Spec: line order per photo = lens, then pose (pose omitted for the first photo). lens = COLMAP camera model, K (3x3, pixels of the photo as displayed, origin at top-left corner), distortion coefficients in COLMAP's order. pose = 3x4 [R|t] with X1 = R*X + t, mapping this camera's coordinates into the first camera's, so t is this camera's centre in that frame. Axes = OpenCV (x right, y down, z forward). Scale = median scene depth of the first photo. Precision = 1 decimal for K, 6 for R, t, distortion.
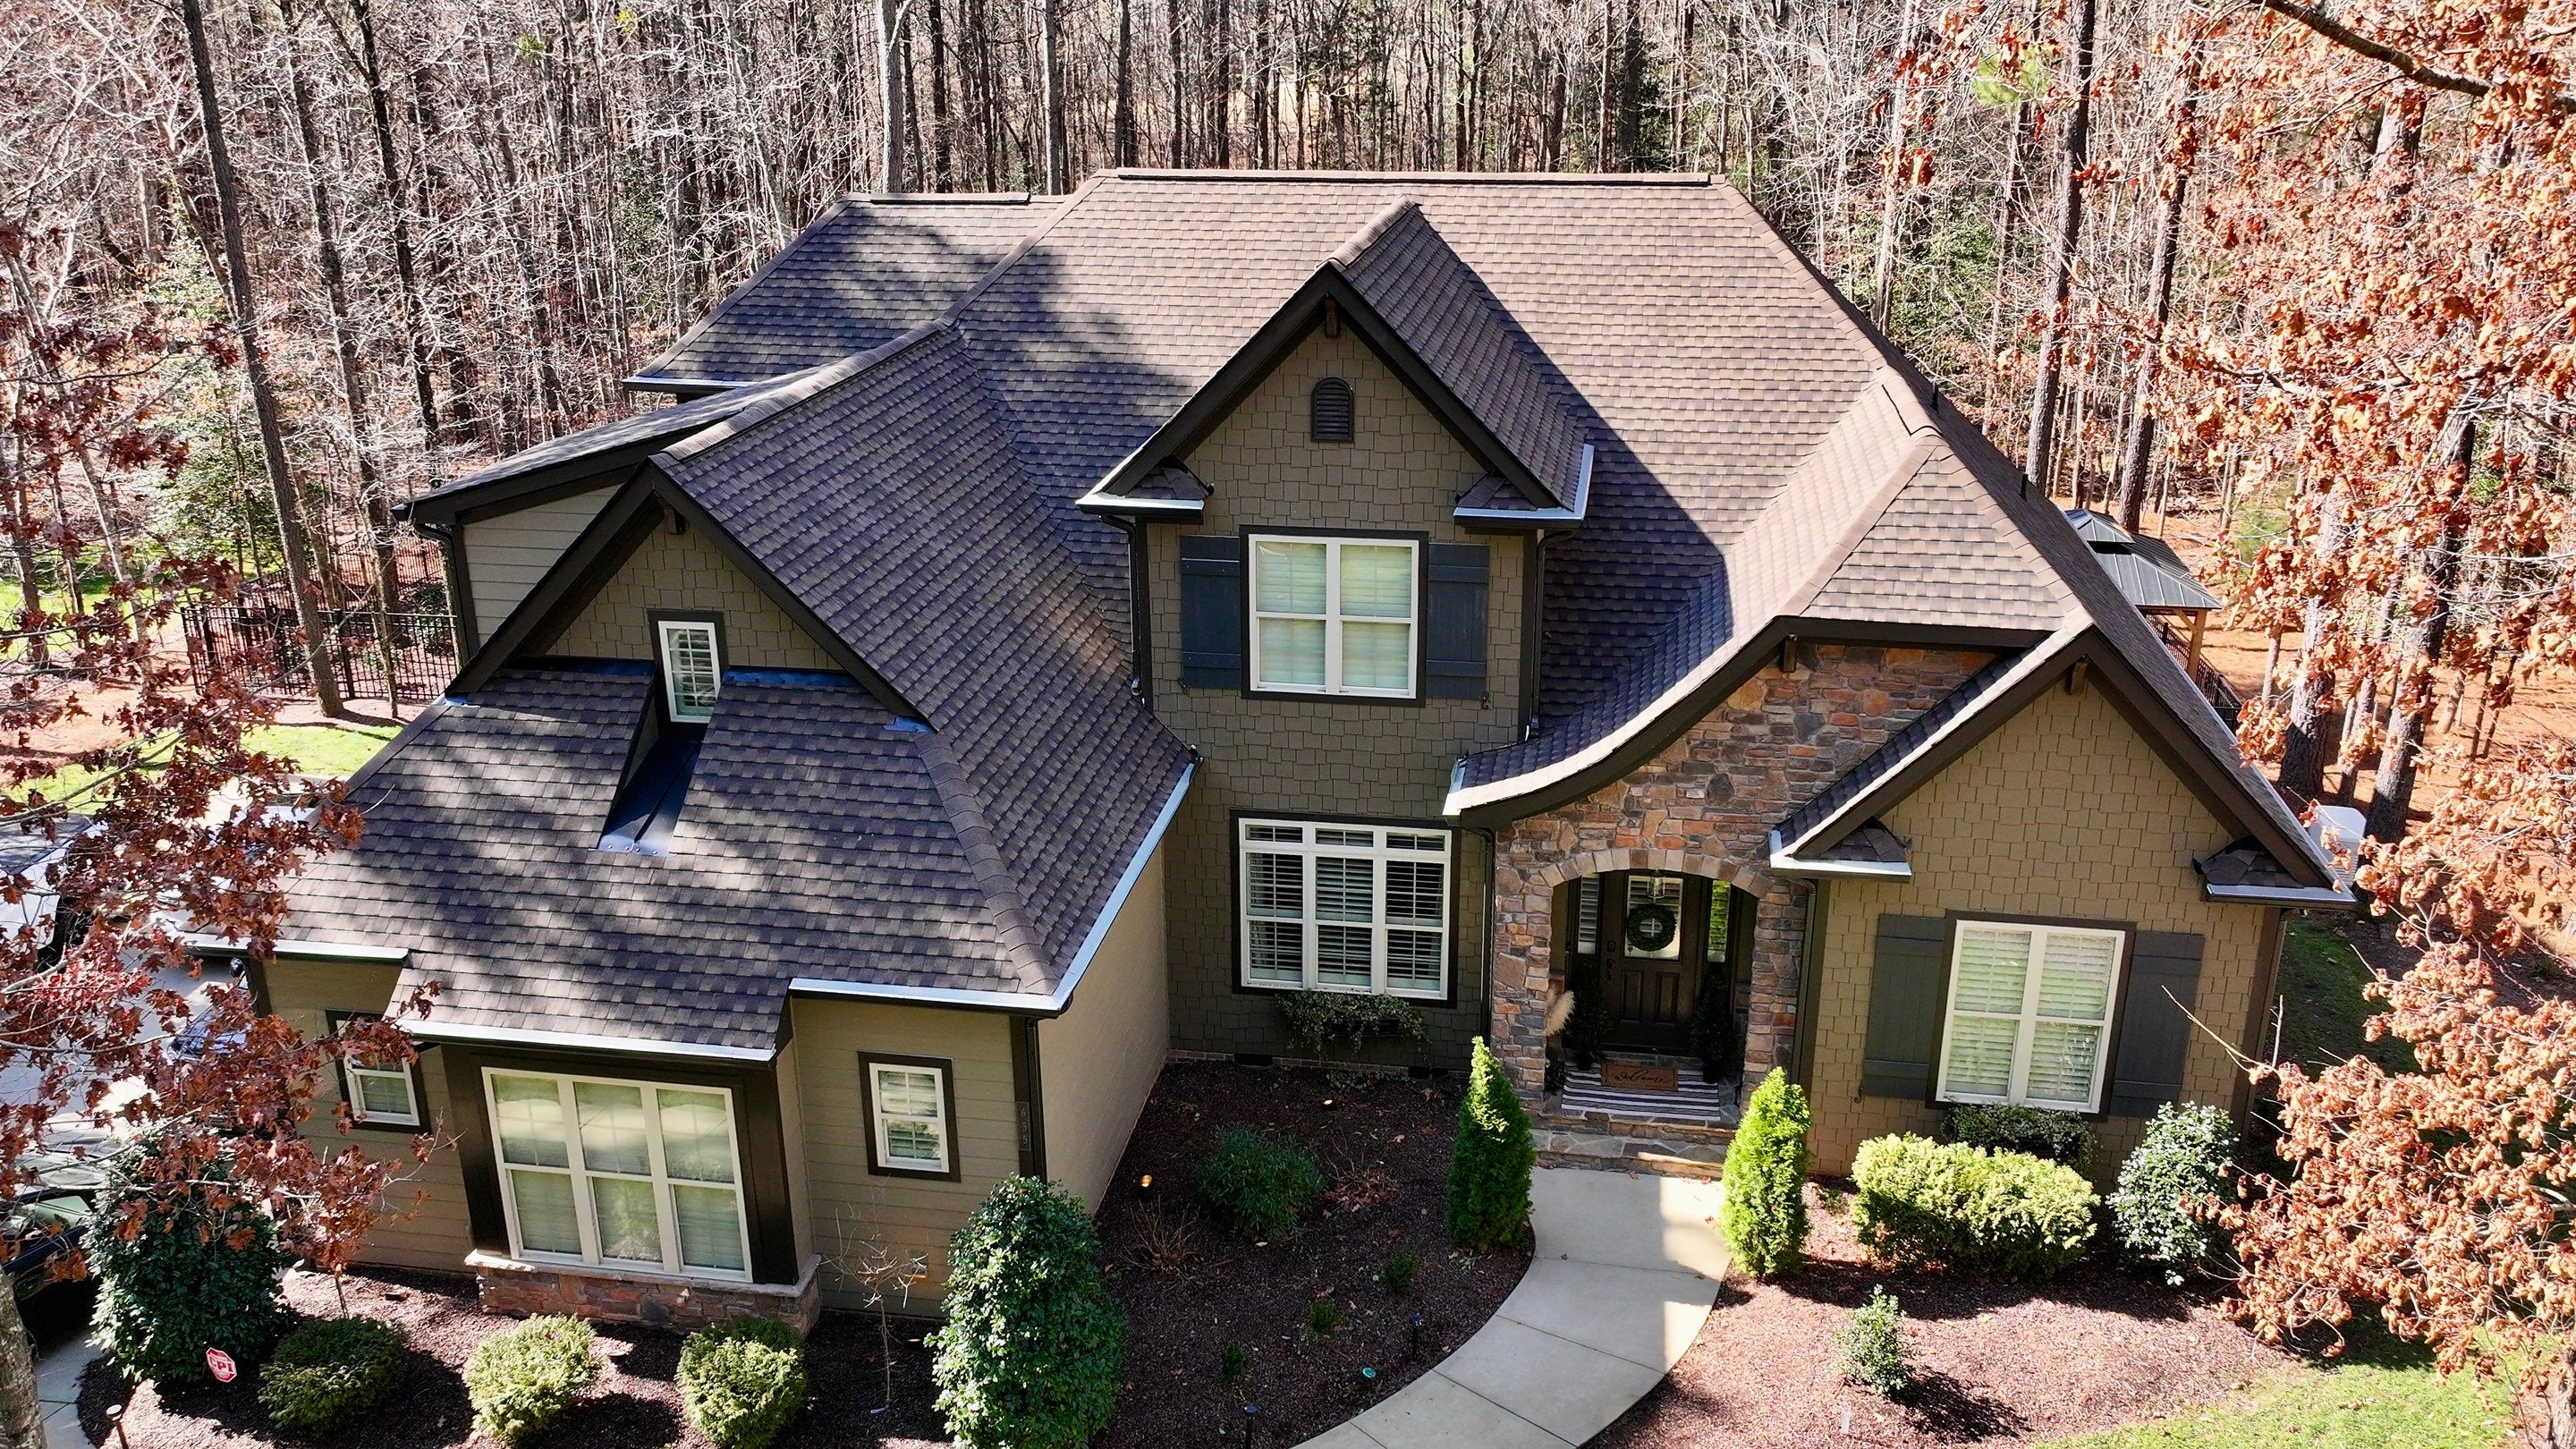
lens RADIAL K [[2061.4, 0, 1293.3], [0, 2061.4, 728.1], [0, 0, 1]] dist [0.007816, 0.000123]
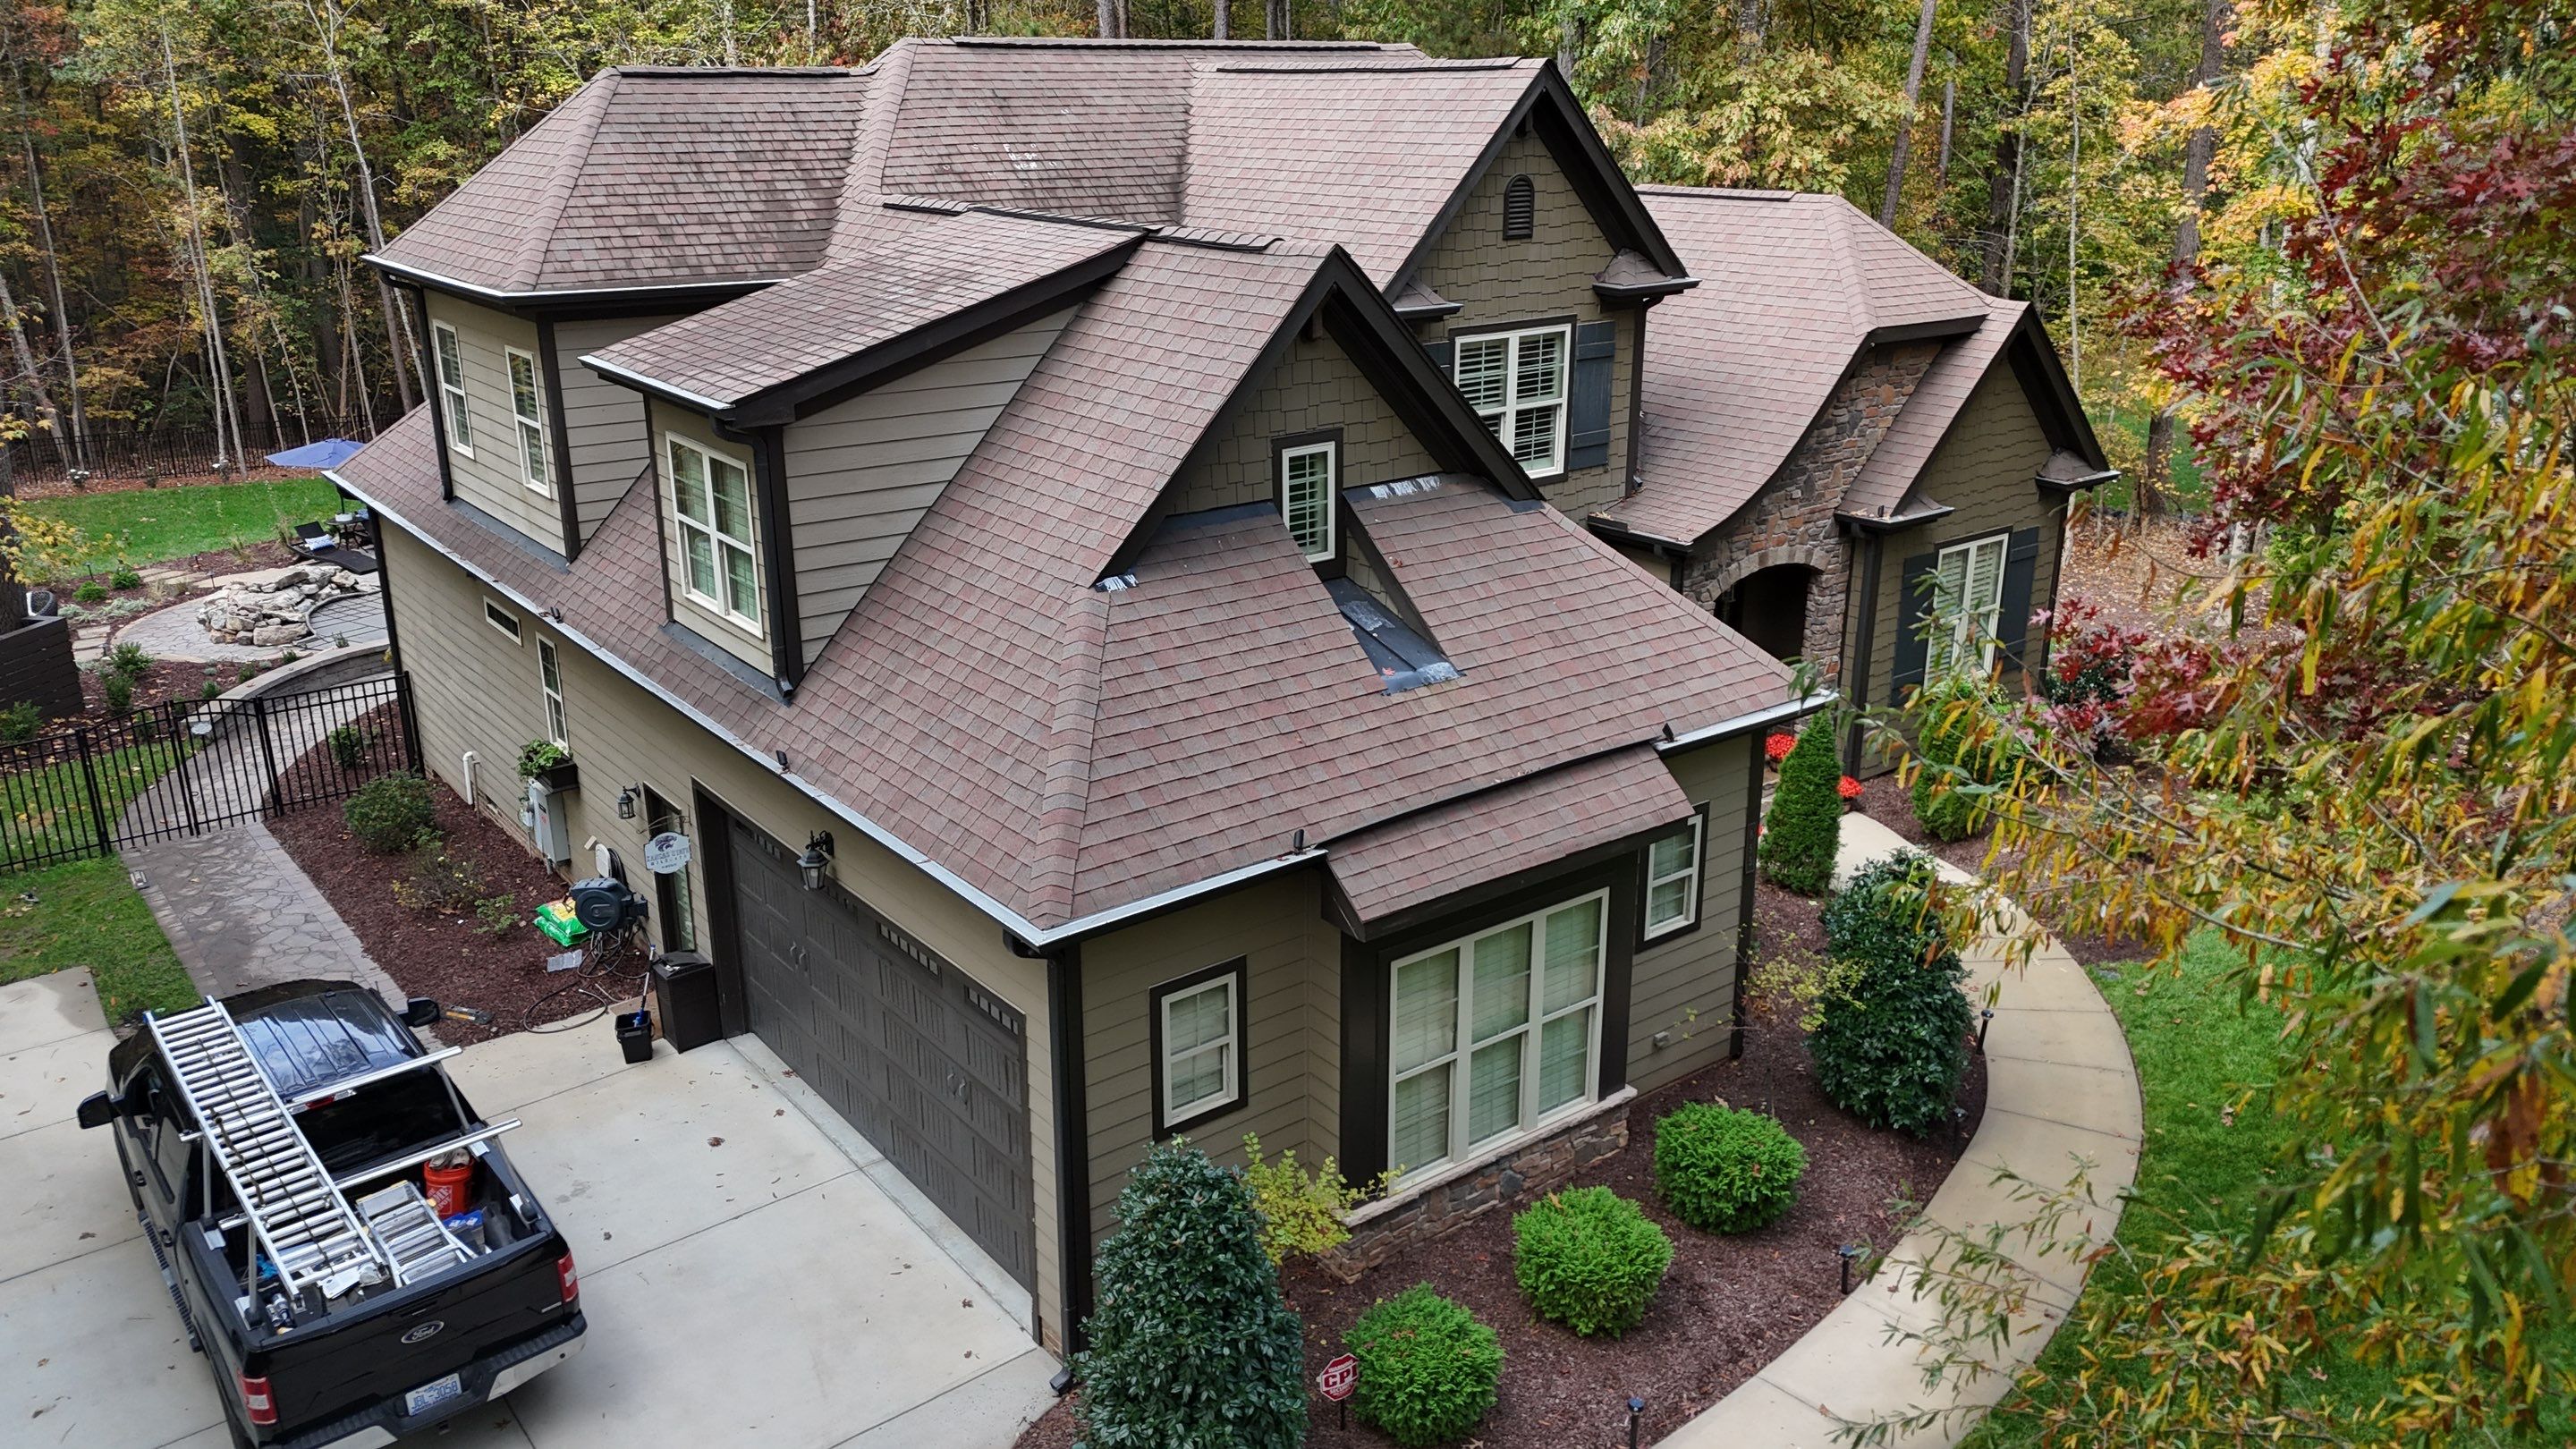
lens RADIAL K [[1931.1, 0, 1283.7], [0, 1931.1, 733.3], [0, 0, 1]] dist [0.012293, -0.000148]
pose [[0.676933, -0.238649, 0.696281, -0.873387], [0.257101, 0.963057, 0.080129, -0.001738], [-0.689681, 0.124773, 0.713282, 0.417513]]
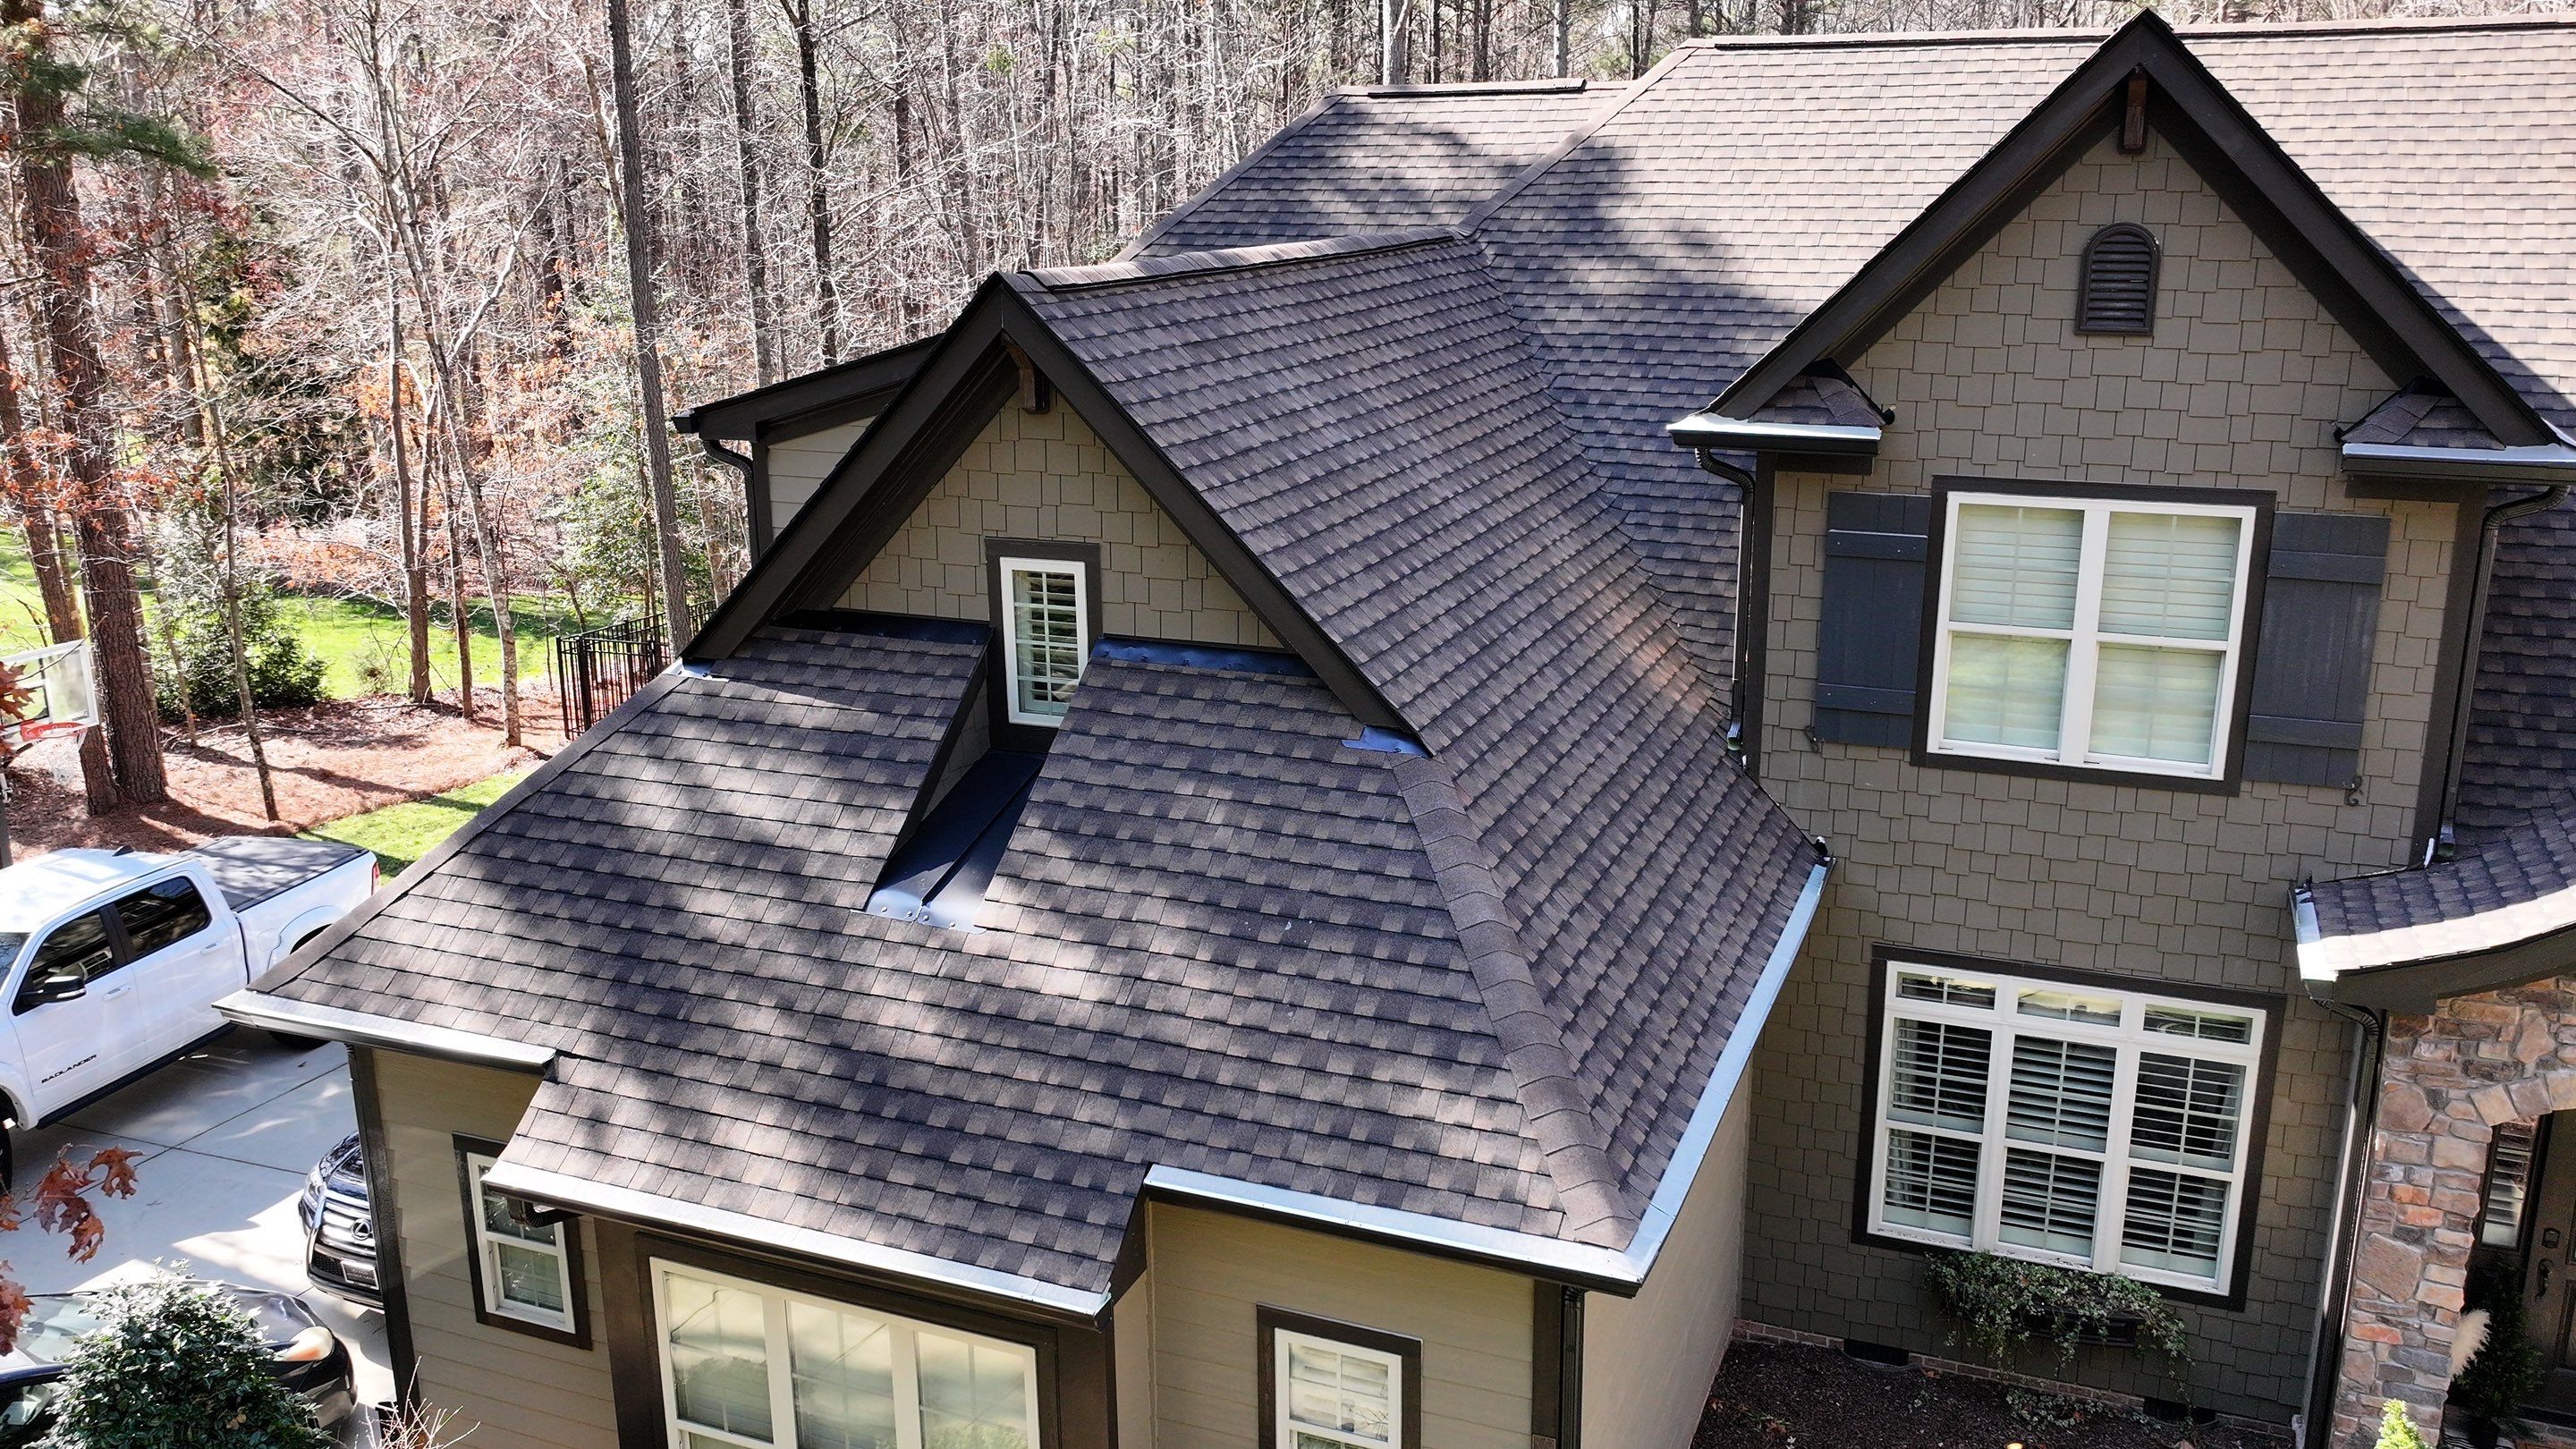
lens RADIAL K [[2061.4, 0, 1296.6], [0, 2061.4, 725.7], [0, 0, 1]] dist [0.007816, 0.000123]
pose [[0.975782, 0.057643, -0.211012, -0.082854], [-0.074451, 0.994579, -0.072591, 0.035997], [0.205683, 0.086543, 0.974784, 0.401003]]
